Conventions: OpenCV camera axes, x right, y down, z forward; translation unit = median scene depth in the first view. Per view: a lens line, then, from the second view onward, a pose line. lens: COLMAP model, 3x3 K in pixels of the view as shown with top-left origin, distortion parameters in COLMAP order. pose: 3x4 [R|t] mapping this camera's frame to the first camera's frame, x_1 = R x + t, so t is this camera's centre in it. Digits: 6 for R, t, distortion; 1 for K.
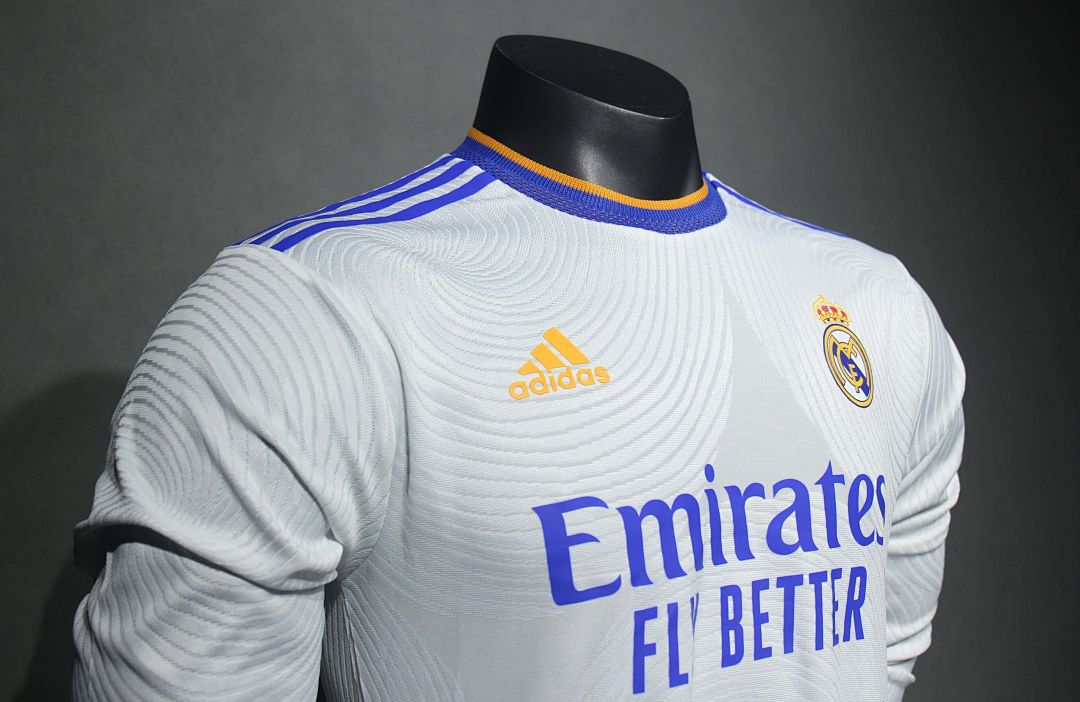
lens RADIAL K [[1295.5, 0, 535.3], [0, 1295.5, 351.4], [0, 0, 1]] dist [-0.114075, 0.000000]
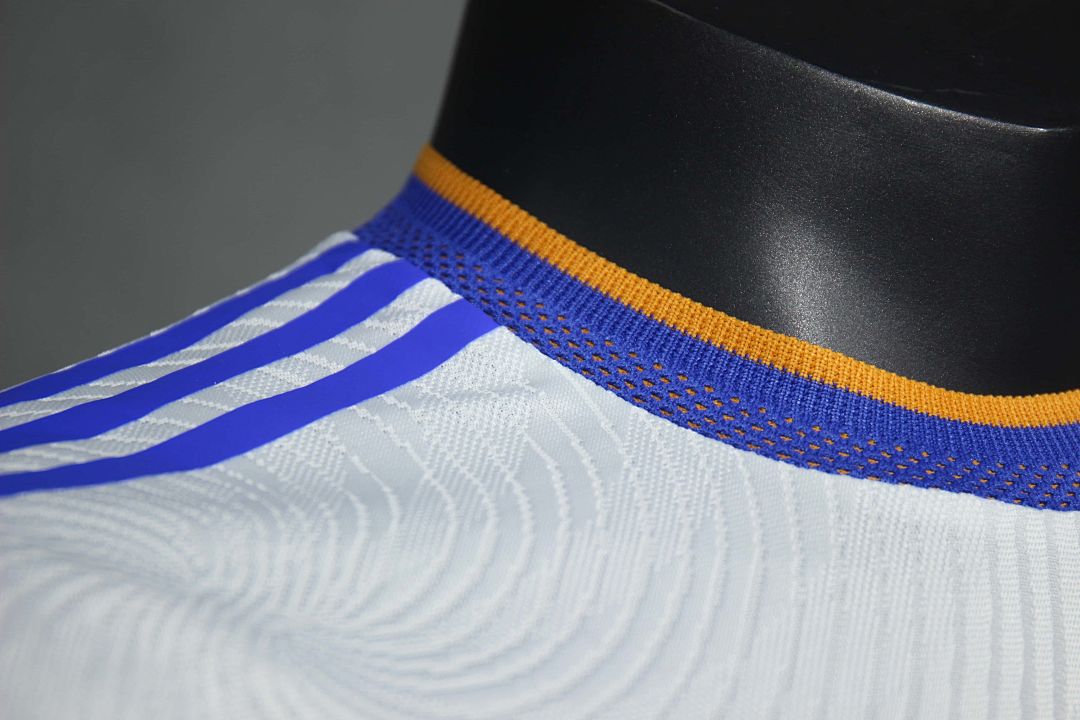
lens RADIAL K [[3082.8, 0, 542.9], [0, 3082.8, 359.2], [0, 0, 1]] dist [0.074636, 0.000000]
pose [[0.999243, 0.010176, -0.037559, 0.008675], [-0.012782, 0.997477, -0.069824, -0.076386], [0.036754, 0.070251, 0.996852, 0.277347]]
